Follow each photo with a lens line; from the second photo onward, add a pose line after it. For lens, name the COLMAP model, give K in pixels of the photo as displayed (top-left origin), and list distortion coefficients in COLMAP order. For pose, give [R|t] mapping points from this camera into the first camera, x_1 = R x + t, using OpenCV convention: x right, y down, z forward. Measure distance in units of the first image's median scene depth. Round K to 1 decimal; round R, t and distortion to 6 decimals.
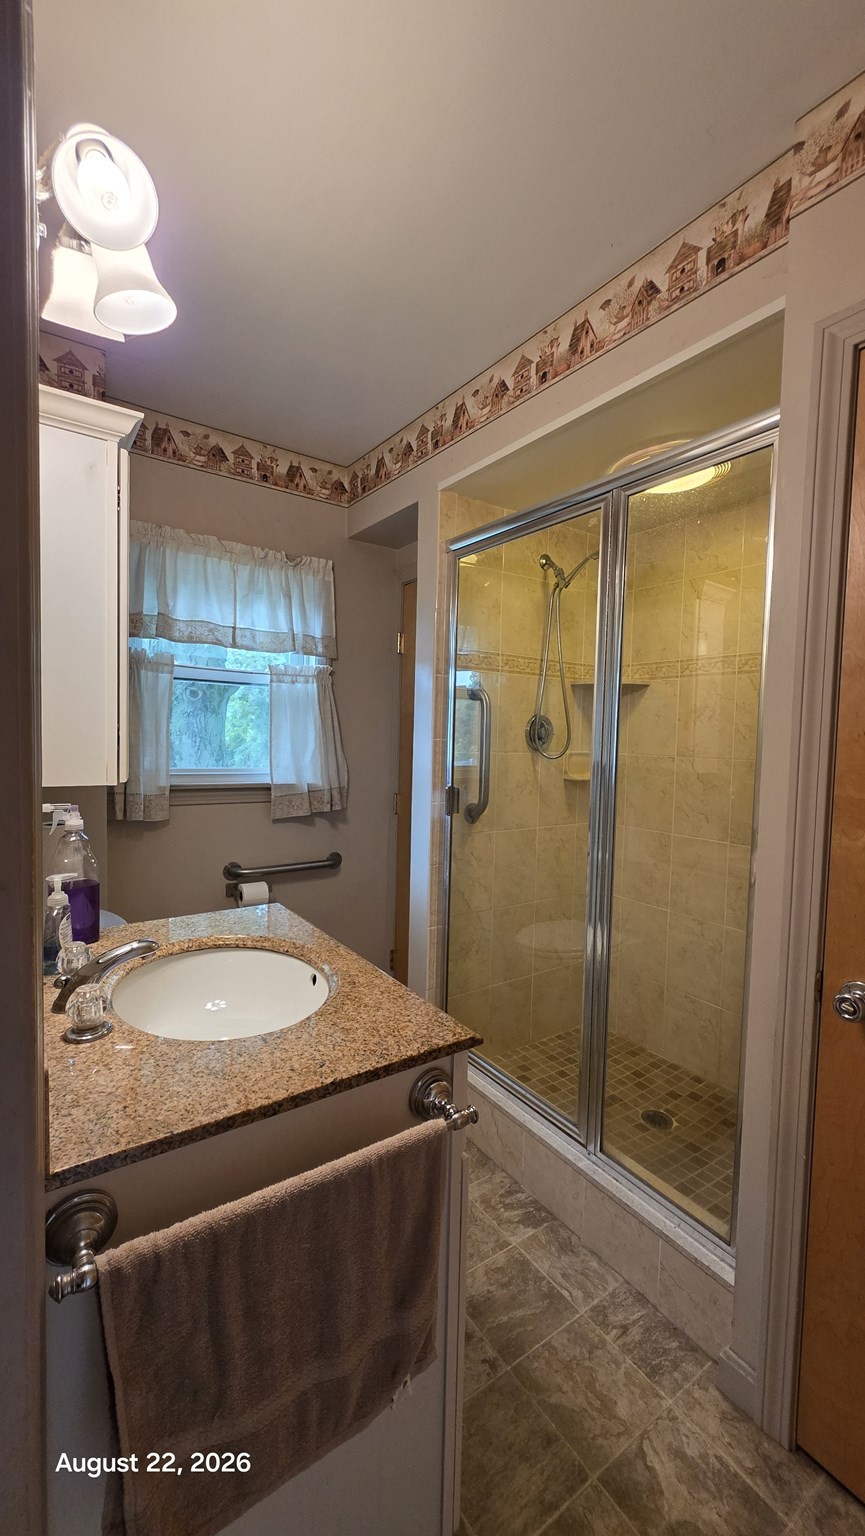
lens RADIAL K [[613.8, 0, 422.5], [0, 613.8, 766.0], [0, 0, 1]] dist [0.002798, -0.000443]
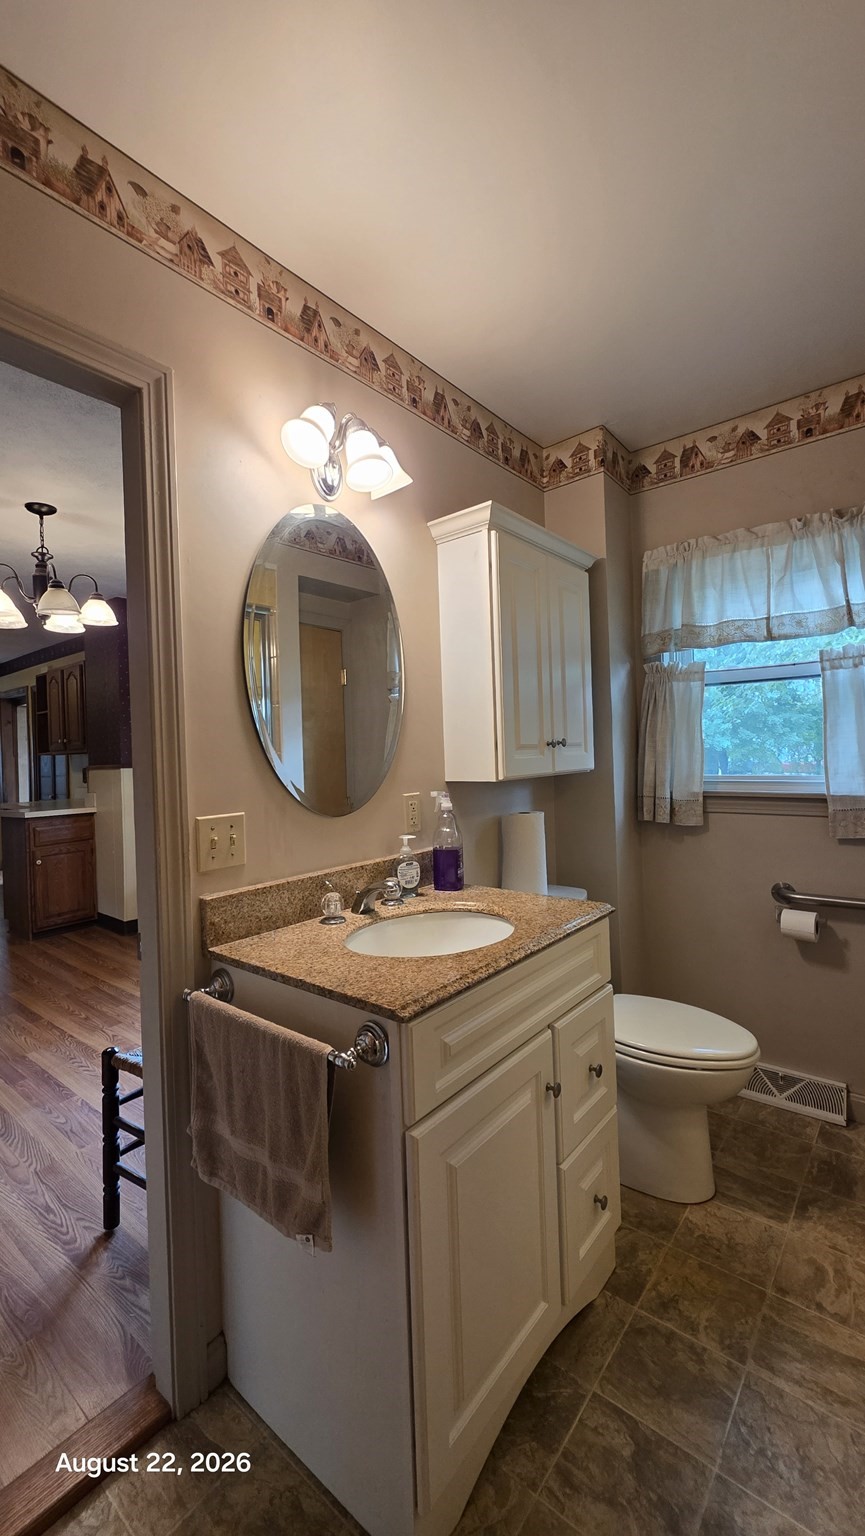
lens RADIAL K [[613.8, 0, 422.3], [0, 613.8, 757.9], [0, 0, 1]] dist [0.002798, -0.000443]
pose [[0.280871, -0.025579, -0.959404, 0.424070], [-0.012926, 0.999453, -0.030431, 0.013163], [0.959658, 0.020949, 0.280387, 0.278073]]
